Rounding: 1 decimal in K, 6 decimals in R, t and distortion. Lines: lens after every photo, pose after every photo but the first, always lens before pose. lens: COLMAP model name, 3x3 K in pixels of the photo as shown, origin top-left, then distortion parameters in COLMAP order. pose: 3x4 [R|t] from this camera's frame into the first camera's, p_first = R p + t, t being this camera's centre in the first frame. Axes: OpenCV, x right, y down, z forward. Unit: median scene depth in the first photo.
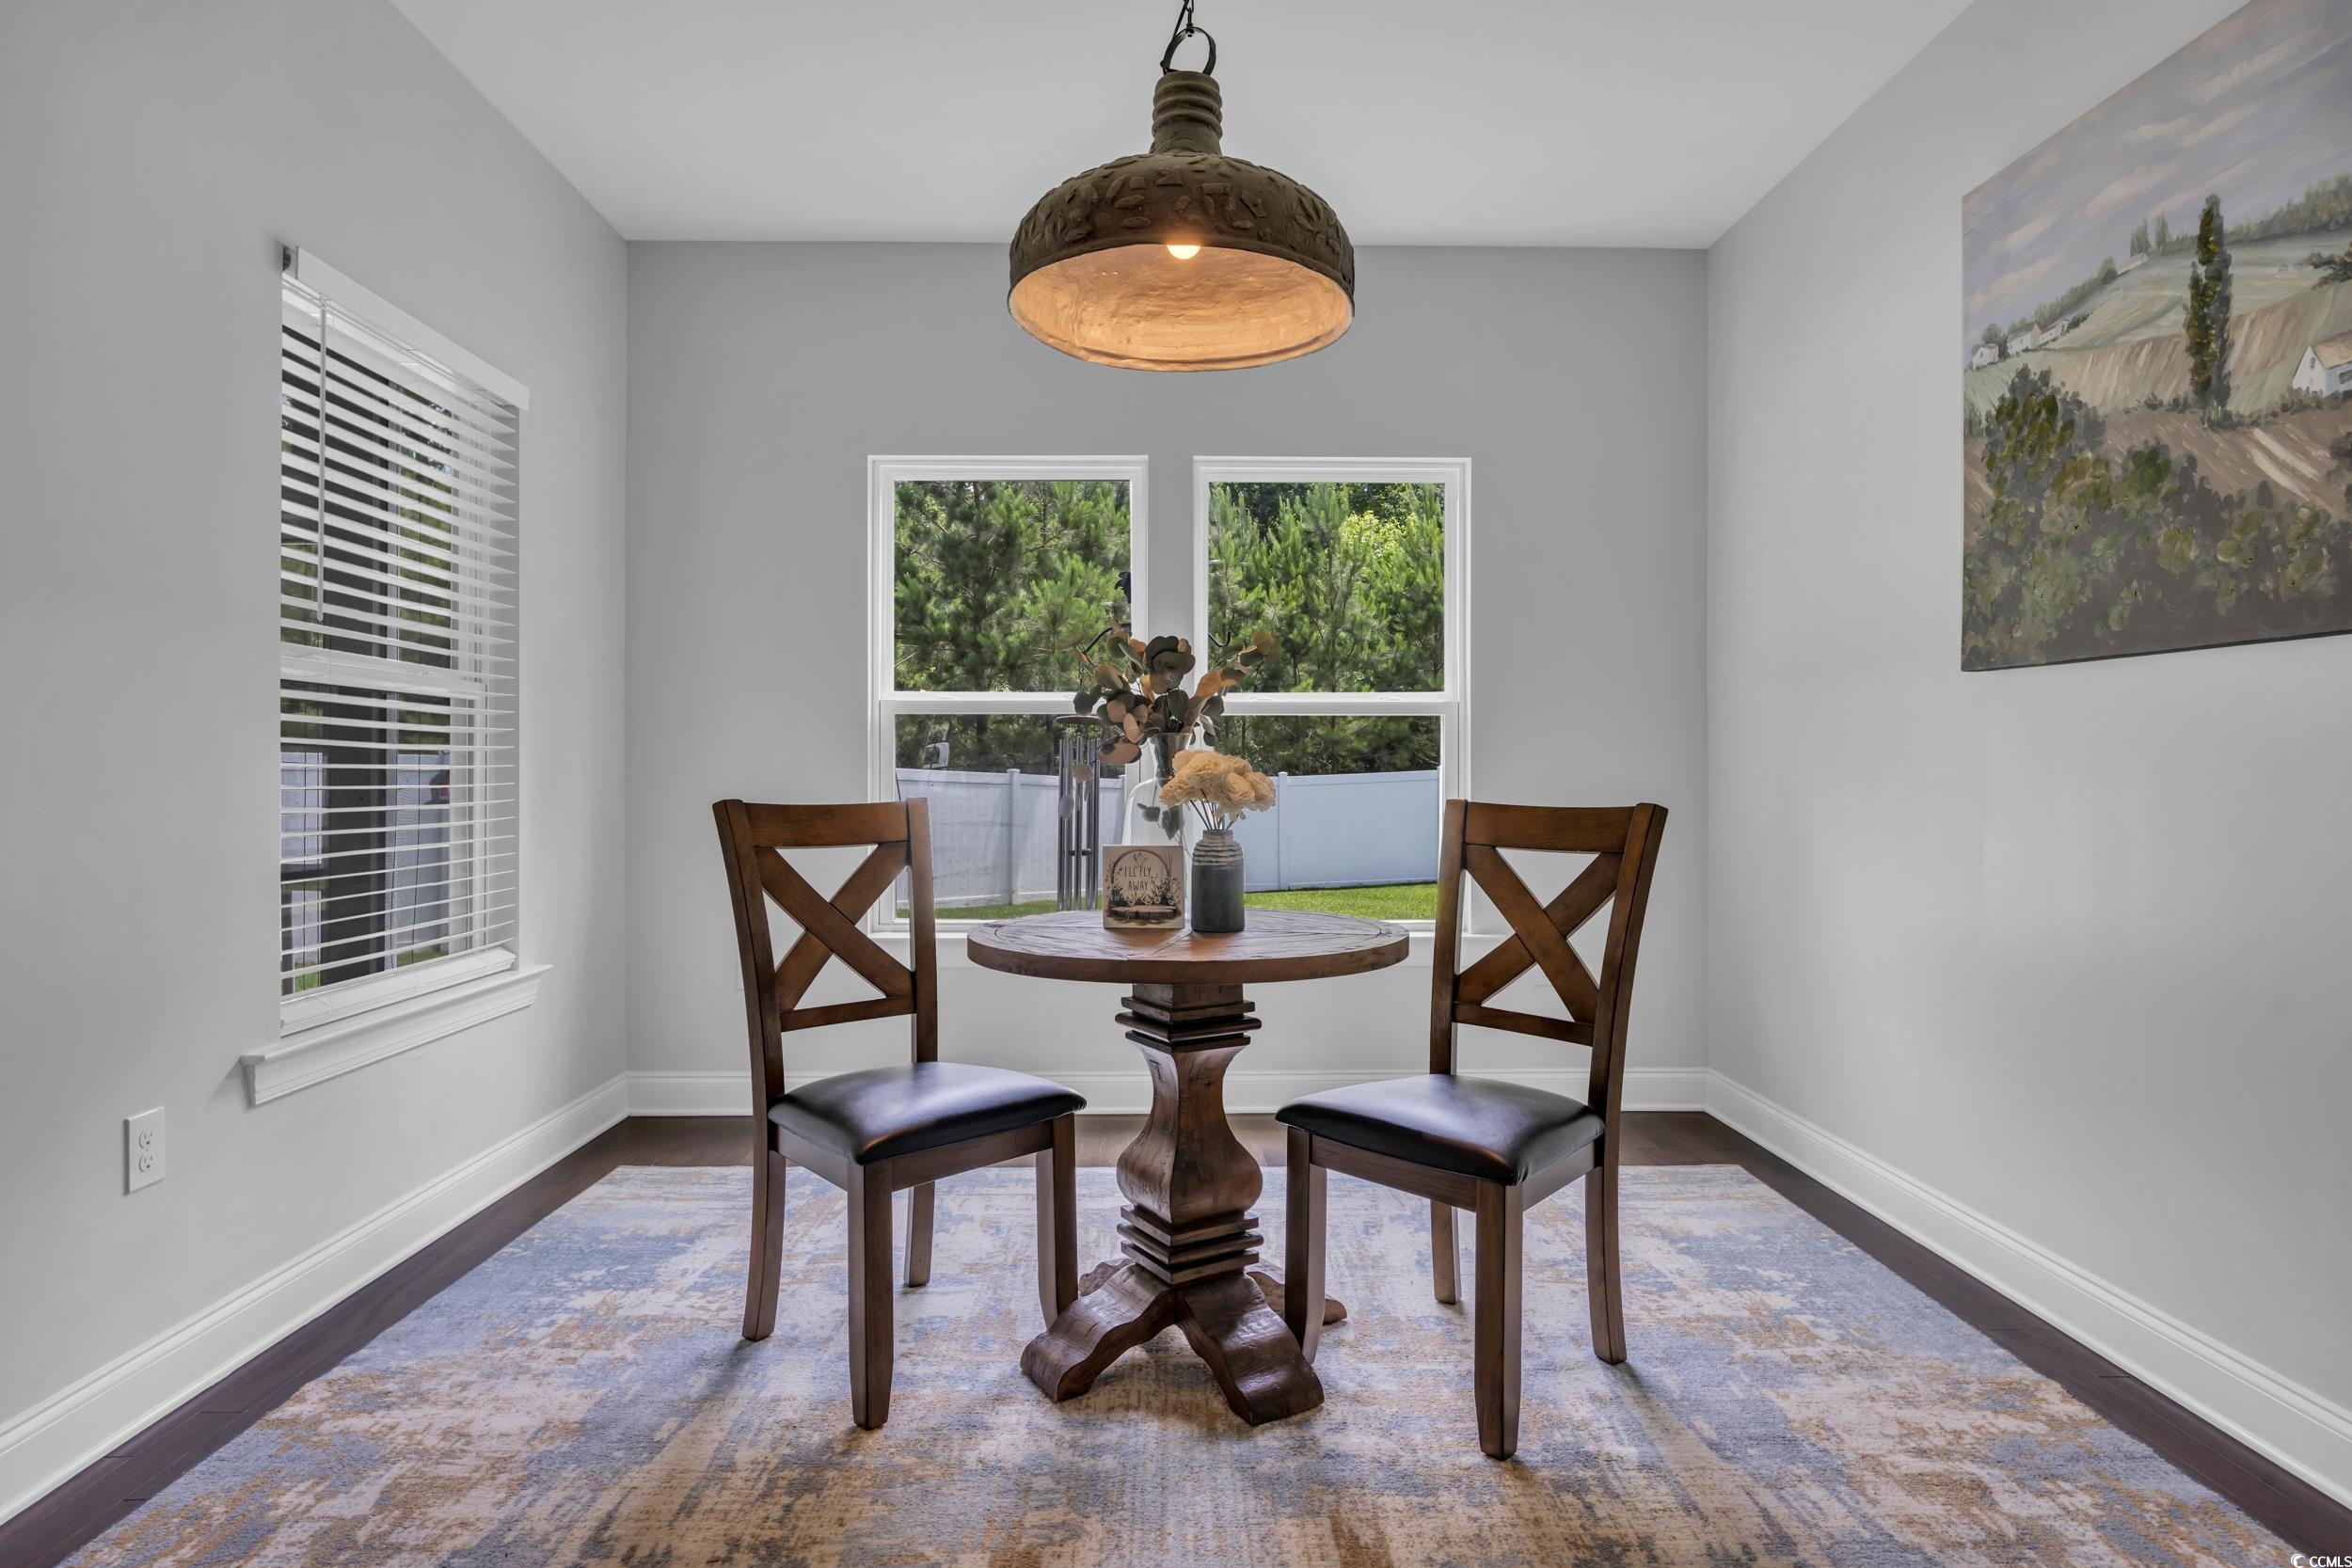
lens RADIAL K [[1269.2, 0, 1154.1], [0, 1269.2, 760.4], [0, 0, 1]] dist [0.005906, -0.004911]
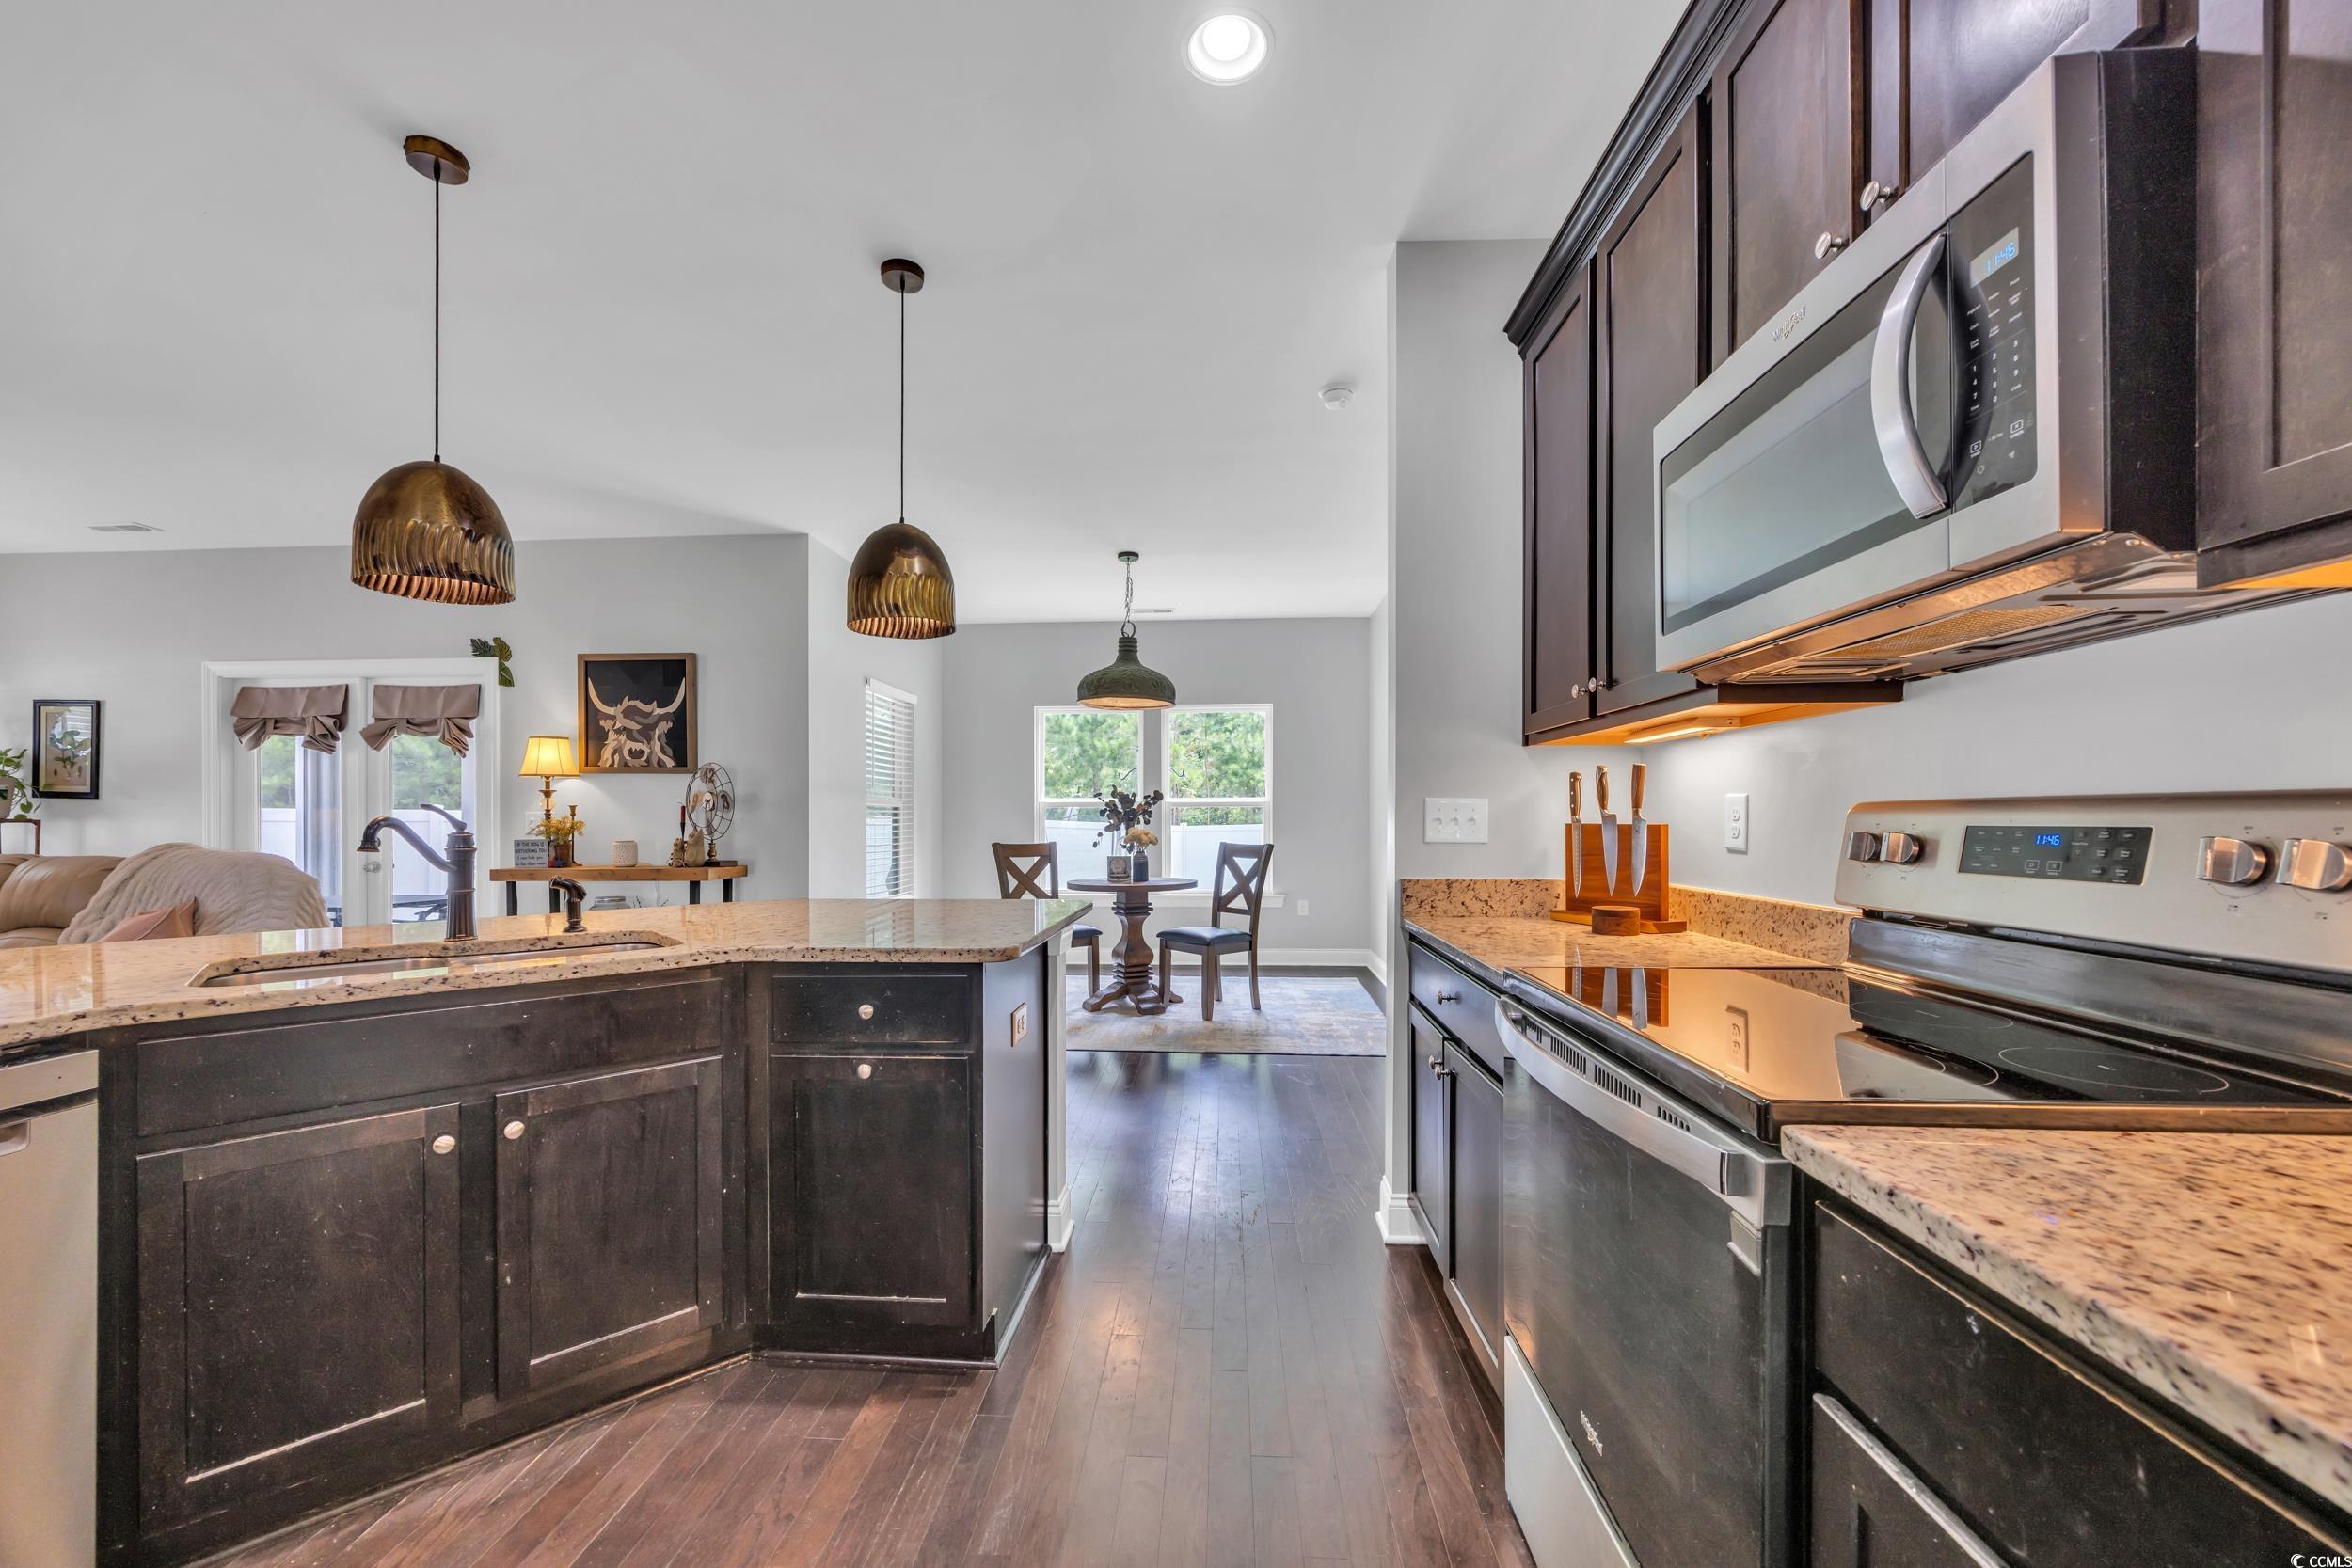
lens RADIAL K [[930.1, 0, 1143.5], [0, 930.1, 802.2], [0, 0, 1]] dist [-0.000933, 0.000206]
pose [[0.995991, -0.007570, -0.089131, 0.321650], [0.006729, 0.999930, -0.009732, -0.058957], [0.089198, 0.009093, 0.995972, -1.682971]]
